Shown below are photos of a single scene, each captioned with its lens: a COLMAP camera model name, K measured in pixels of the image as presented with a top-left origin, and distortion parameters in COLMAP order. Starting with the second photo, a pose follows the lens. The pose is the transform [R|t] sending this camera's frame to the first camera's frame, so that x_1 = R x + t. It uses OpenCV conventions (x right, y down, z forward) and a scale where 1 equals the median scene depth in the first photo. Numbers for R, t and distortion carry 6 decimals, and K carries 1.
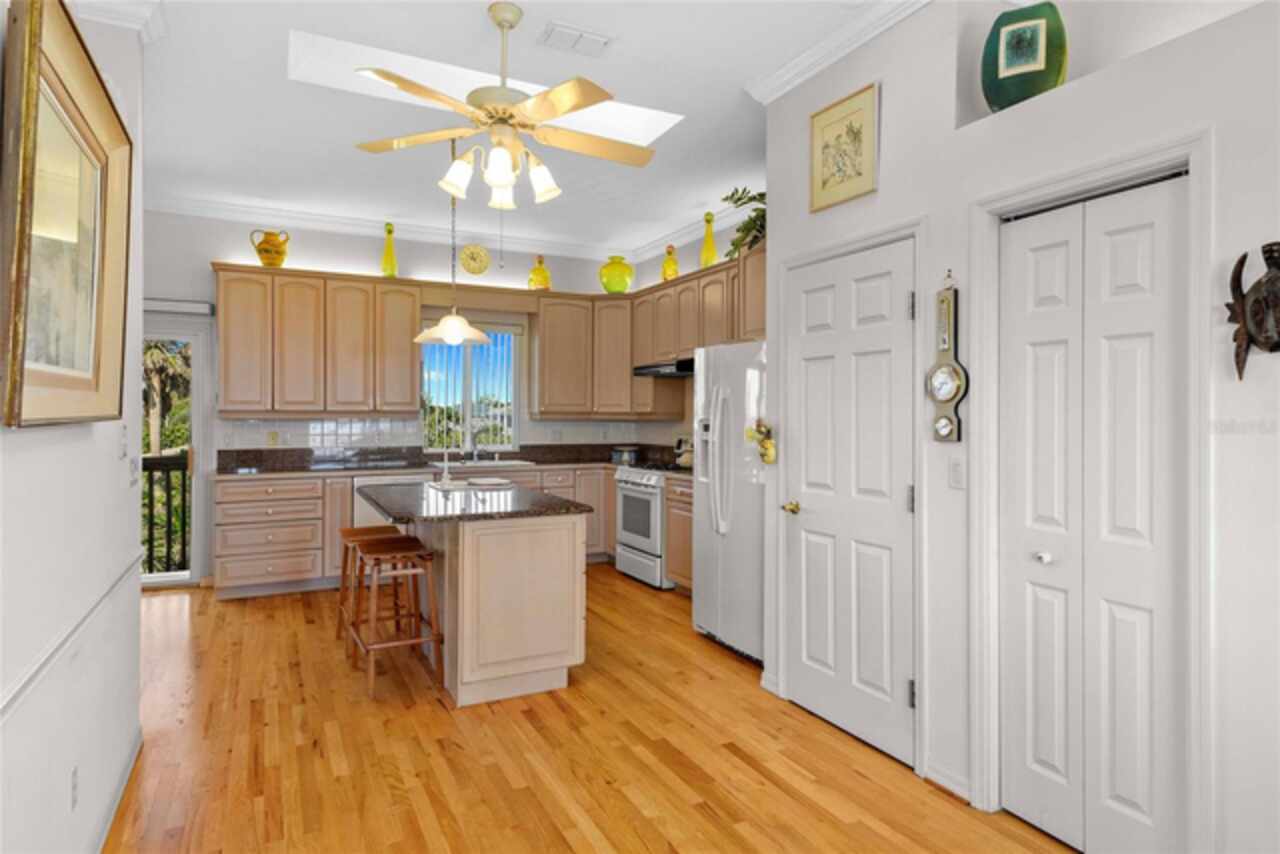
lens RADIAL K [[747.4, 0, 618.9], [0, 747.4, 414.1], [0, 0, 1]] dist [0.042182, -0.021703]
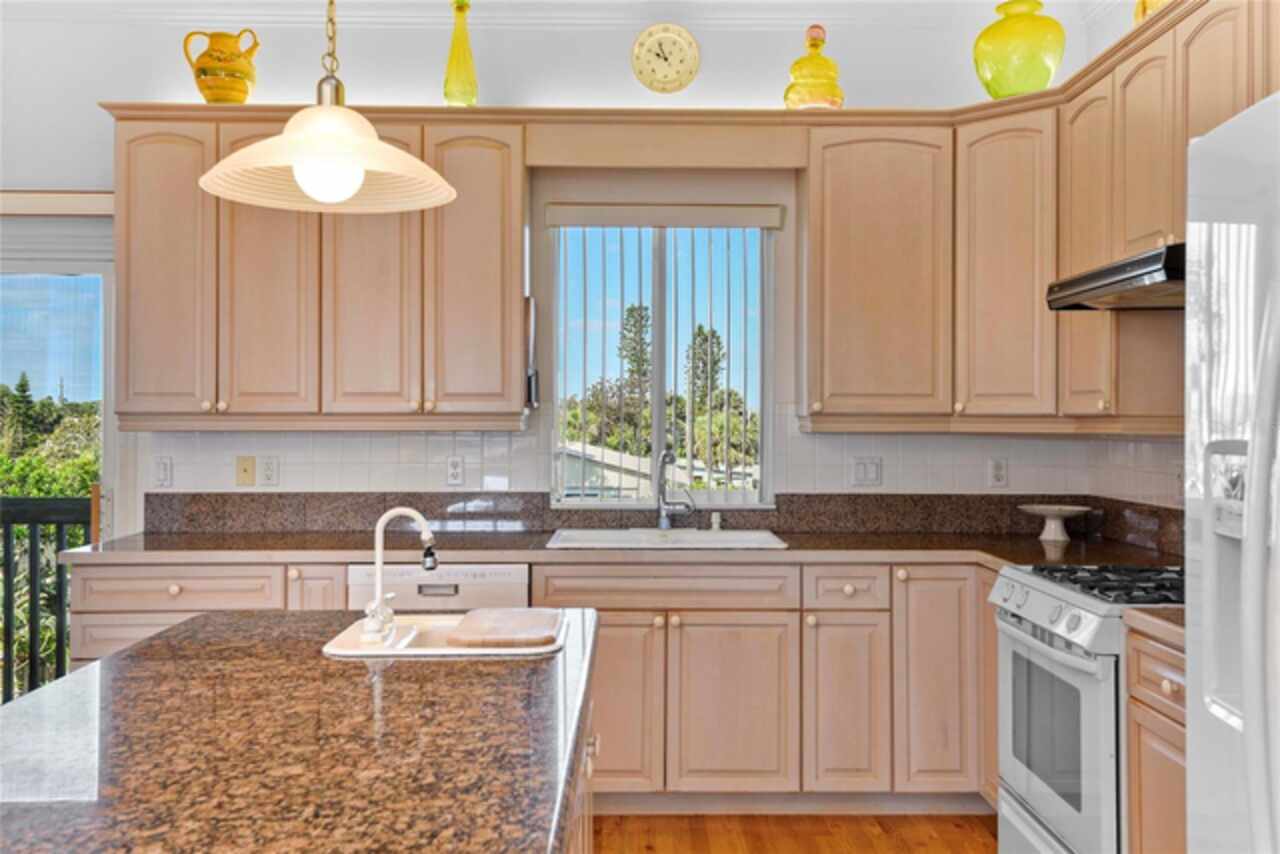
lens RADIAL K [[1181.5, 0, 630.0], [0, 1181.5, 398.7], [0, 0, 1]] dist [0.078224, 0.000008]
pose [[0.911034, -0.009481, -0.412223, 0.113586], [0.002793, 0.999855, -0.016824, -0.000387], [0.412322, 0.014176, 0.910928, 0.648809]]
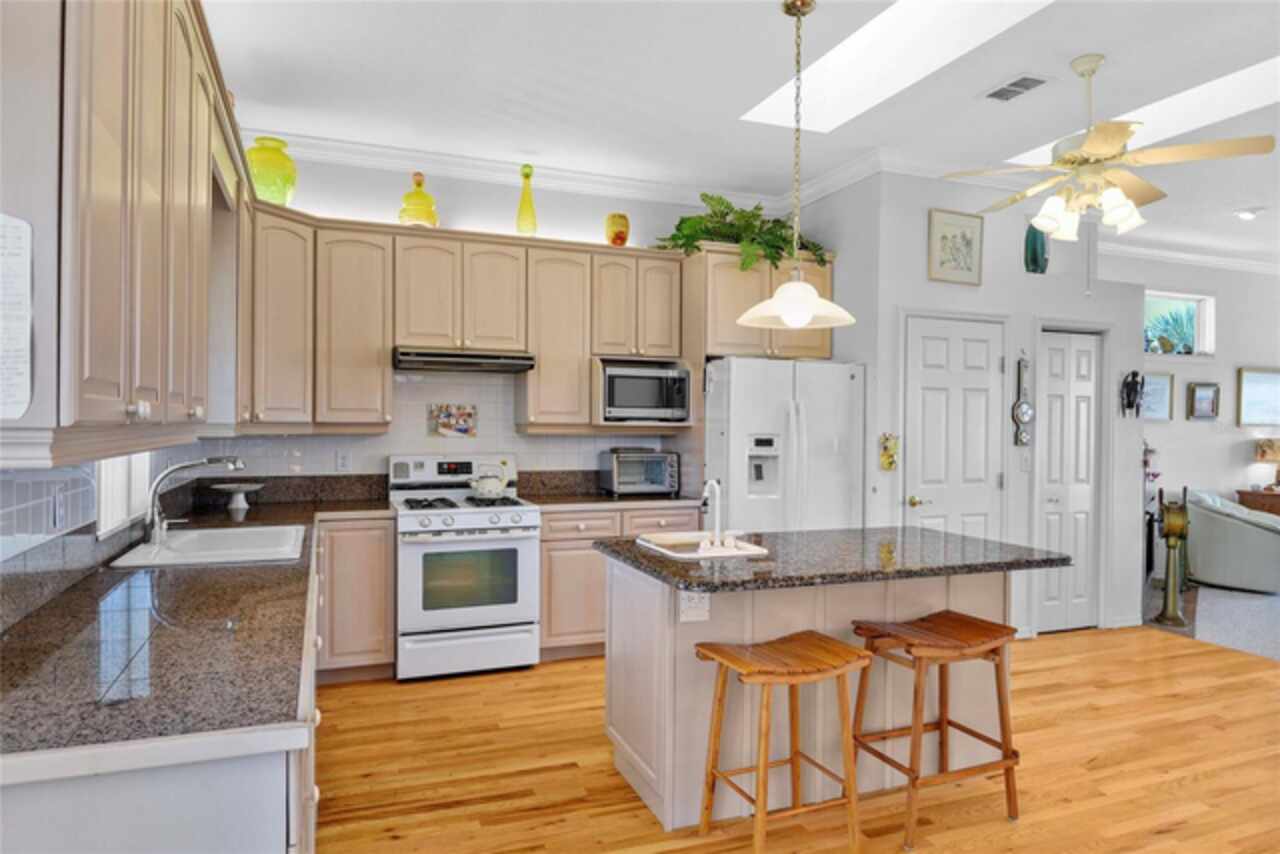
lens RADIAL K [[837.3, 0, 616.8], [0, 837.3, 429.5], [0, 0, 1]] dist [-0.009965, -0.008728]
pose [[0.058222, -0.004385, 0.998294, -1.064701], [-0.005724, 0.999972, 0.004726, -0.002731], [-0.998287, -0.005989, 0.058195, 1.232061]]
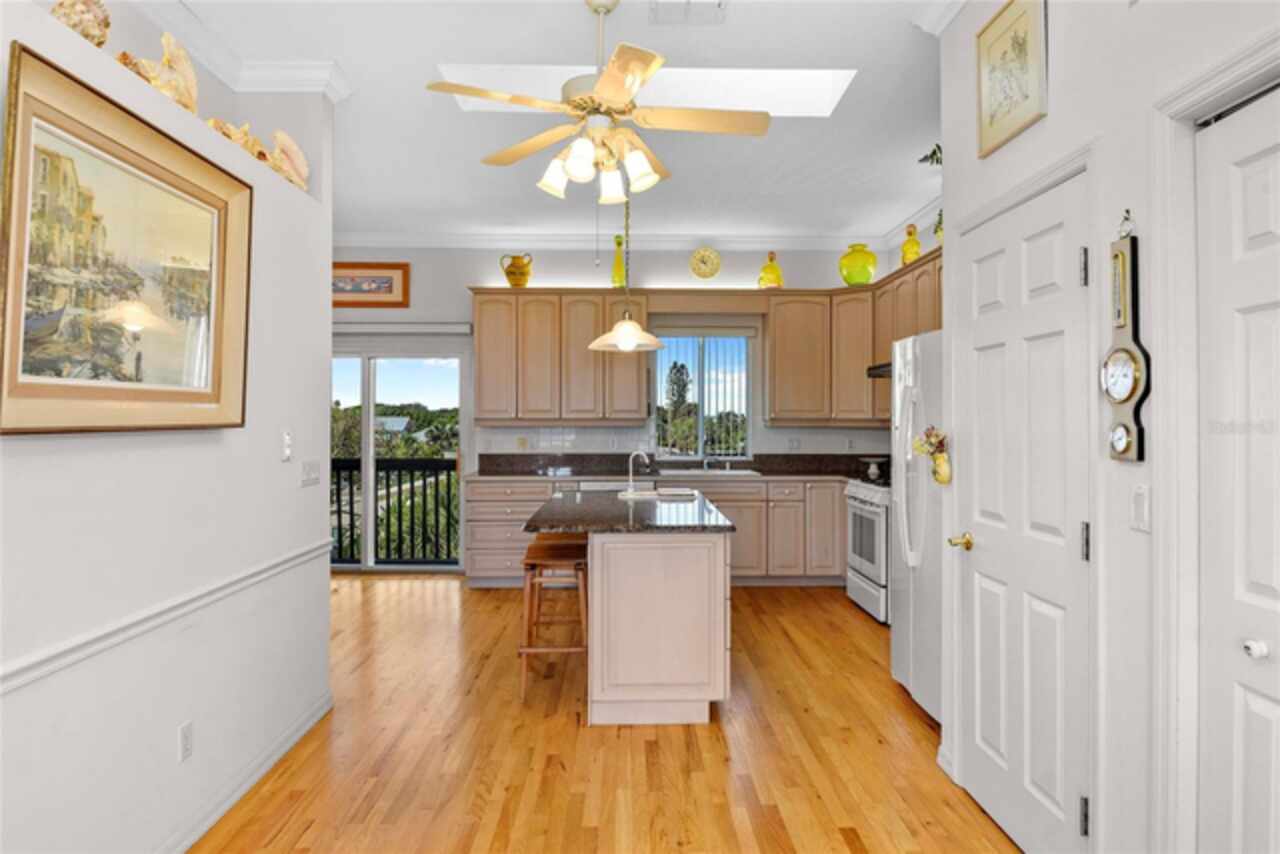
lens RADIAL K [[747.4, 0, 624.1], [0, 747.4, 412.5], [0, 0, 1]] dist [0.042182, -0.021703]
pose [[0.906516, -0.007096, -0.422113, 0.210048], [0.002280, 0.999926, -0.011913, 0.000019], [0.422166, 0.009837, 0.906465, 0.121451]]
